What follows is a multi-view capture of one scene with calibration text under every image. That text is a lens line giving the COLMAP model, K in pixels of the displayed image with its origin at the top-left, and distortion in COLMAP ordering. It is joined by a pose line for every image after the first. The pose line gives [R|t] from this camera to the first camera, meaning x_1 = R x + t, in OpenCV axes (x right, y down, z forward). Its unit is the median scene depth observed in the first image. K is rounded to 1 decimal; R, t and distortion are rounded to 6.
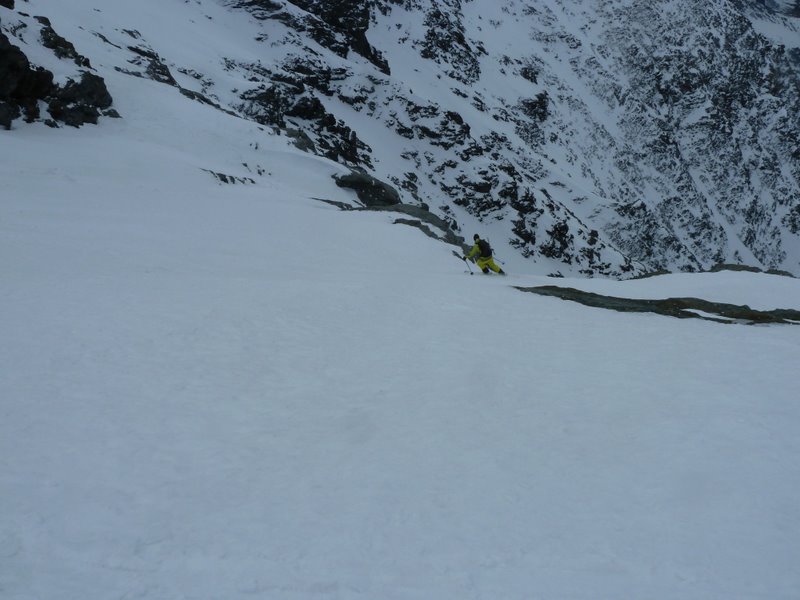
lens RADIAL K [[595.2, 0, 401.5], [0, 595.2, 298.3], [0, 0, 1]] dist [-0.035666, 0.002398]
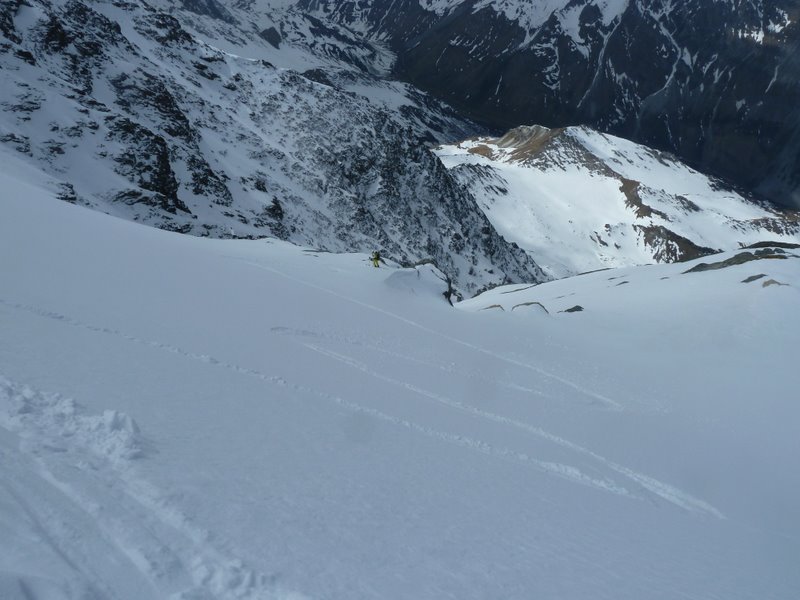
lens RADIAL K [[595.2, 0, 400.6], [0, 595.2, 301.3], [0, 0, 1]] dist [-0.035666, 0.002398]
pose [[0.842446, -0.260179, 0.471797, -0.166662], [0.310633, 0.950032, -0.030762, -0.003625], [-0.440218, 0.172471, 0.881171, -0.193878]]
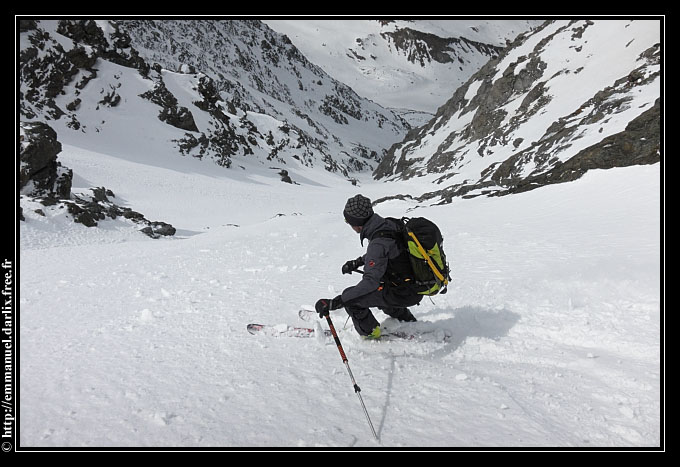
lens RADIAL K [[531.4, 0, 338.8], [0, 531.4, 233.2], [0, 0, 1]] dist [-0.057611, -0.002115]
pose [[0.547341, -0.567726, 0.614902, 0.009868], [0.565365, 0.792558, 0.228505, -0.036761], [-0.617074, 0.222574, 0.754772, 0.361007]]
